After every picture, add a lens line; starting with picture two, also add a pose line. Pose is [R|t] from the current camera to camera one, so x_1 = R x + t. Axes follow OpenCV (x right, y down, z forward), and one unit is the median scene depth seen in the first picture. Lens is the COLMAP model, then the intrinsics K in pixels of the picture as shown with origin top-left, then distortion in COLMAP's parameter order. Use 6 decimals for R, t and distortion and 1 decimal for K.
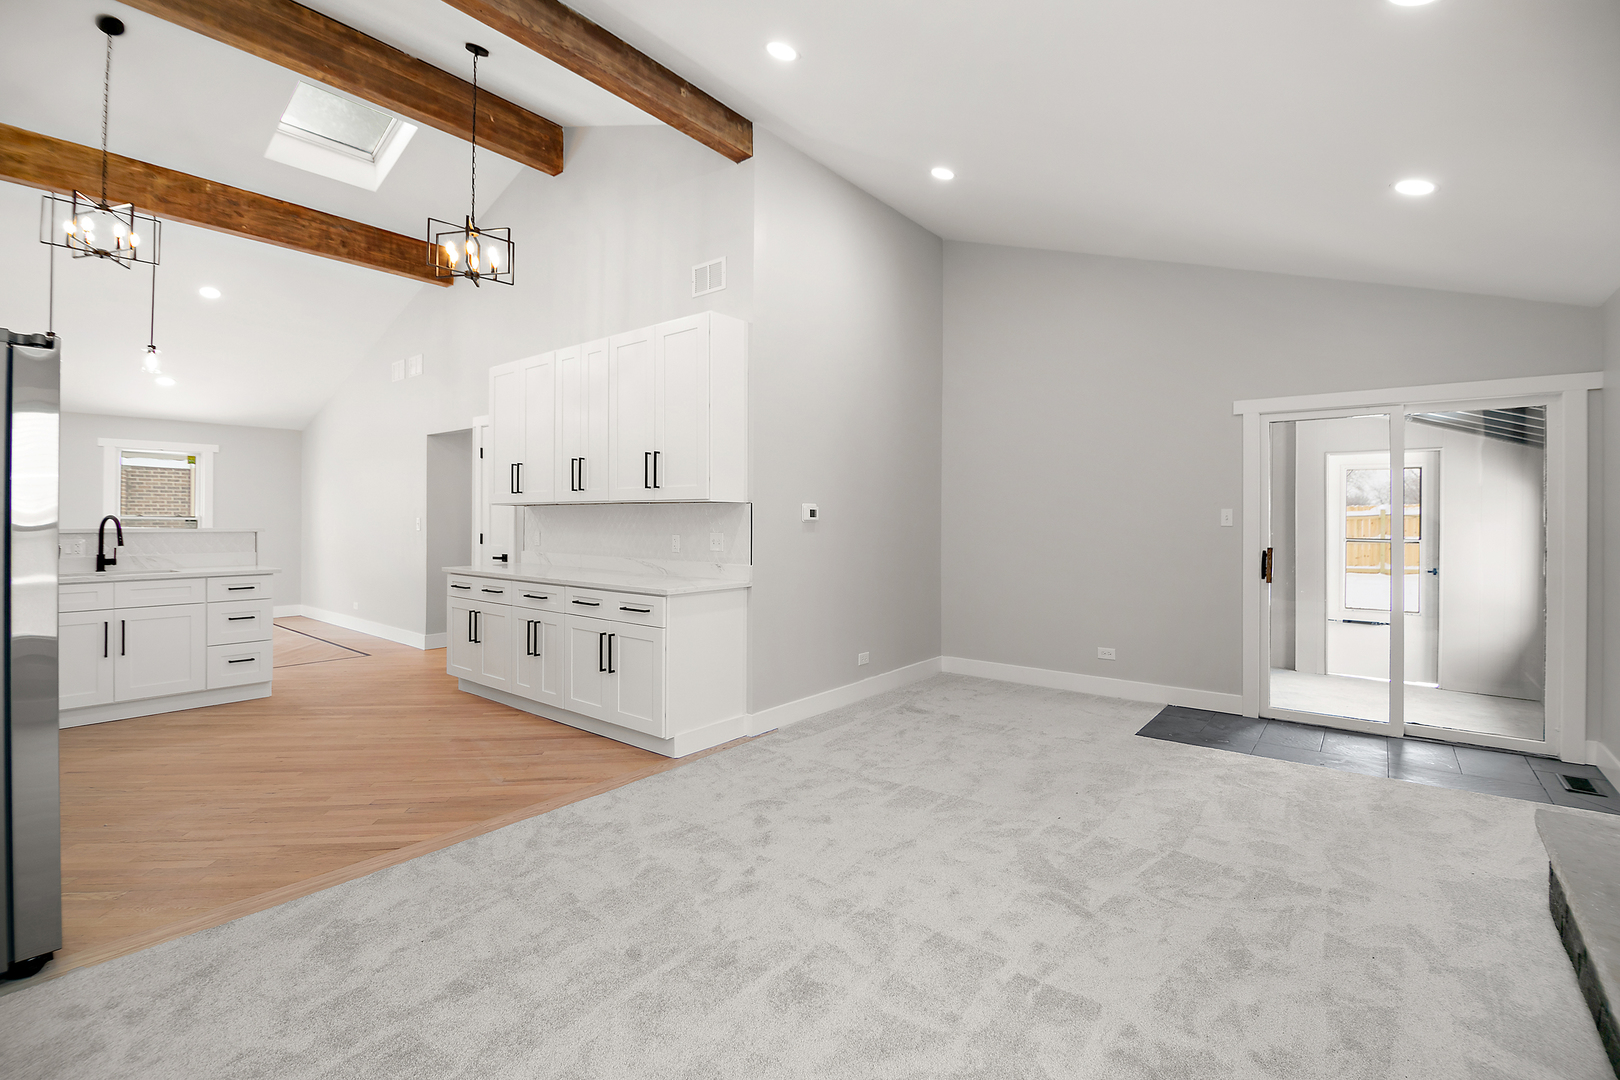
lens RADIAL K [[727.3, 0, 809.4], [0, 727.3, 519.7], [0, 0, 1]] dist [0.001142, -0.010267]
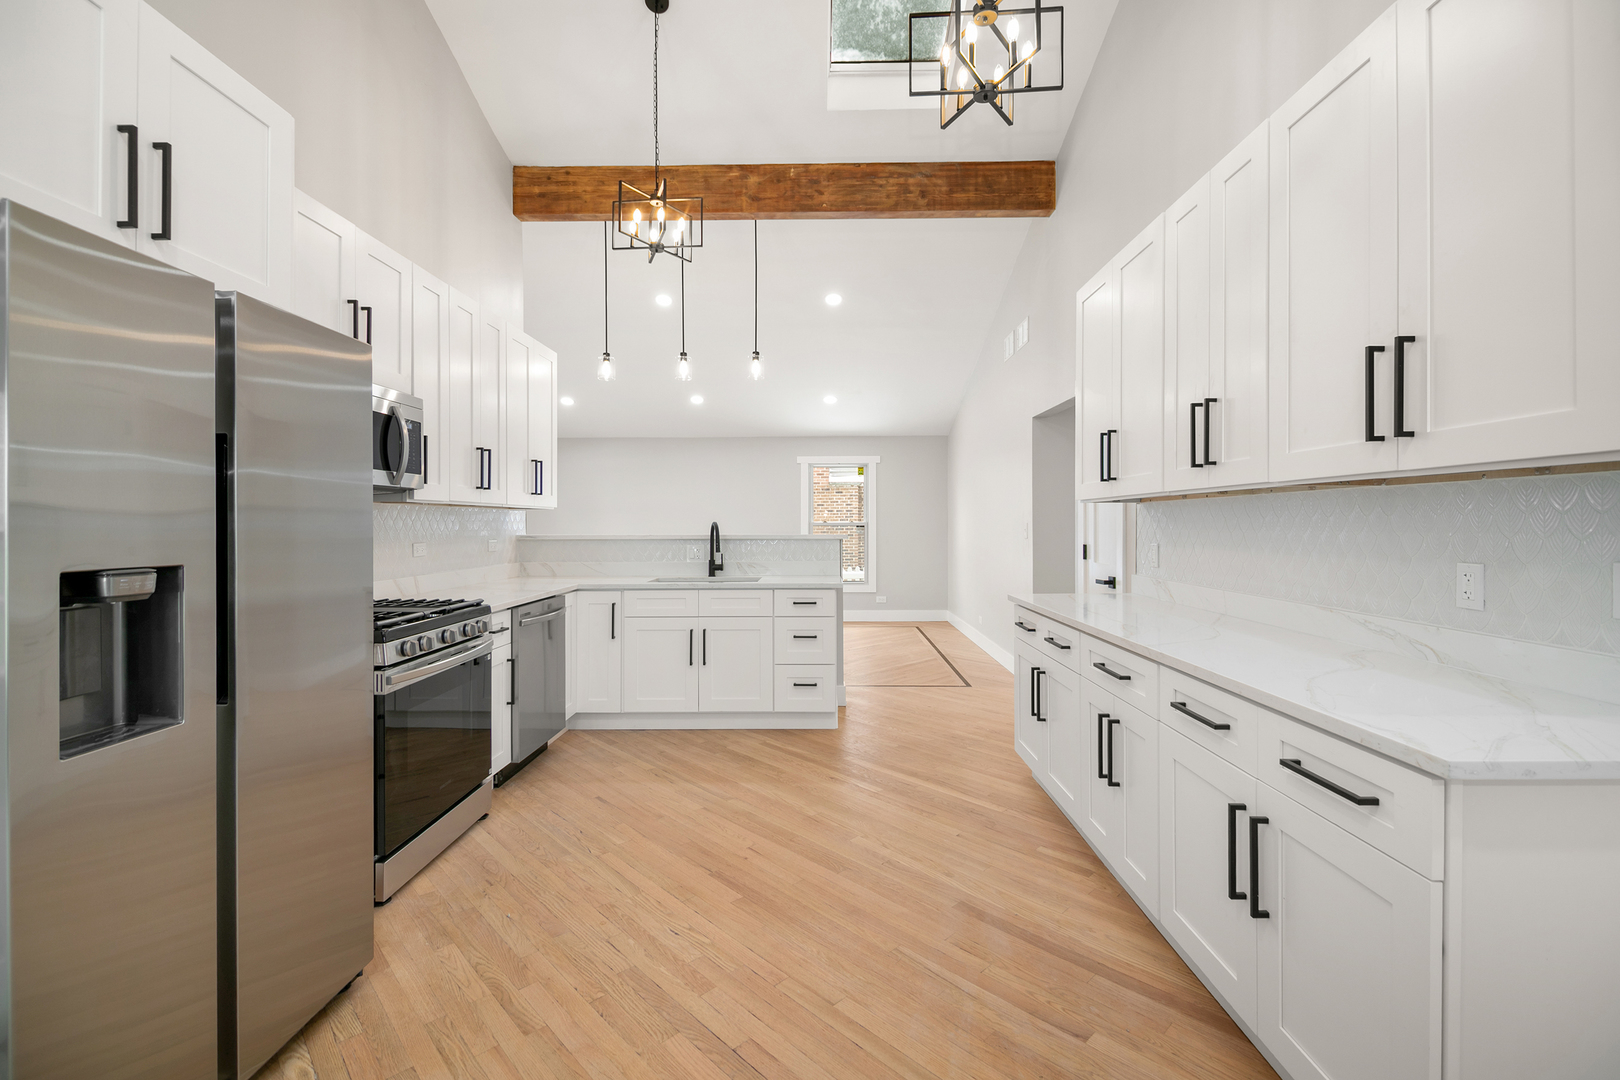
lens RADIAL K [[711.2, 0, 806.8], [0, 711.2, 522.8], [0, 0, 1]] dist [0.018096, -0.000102]
pose [[0.614874, -0.006156, -0.788602, -0.091720], [0.004141, 0.999981, -0.004578, 0.000195], [0.788615, -0.000451, 0.614888, 0.449015]]
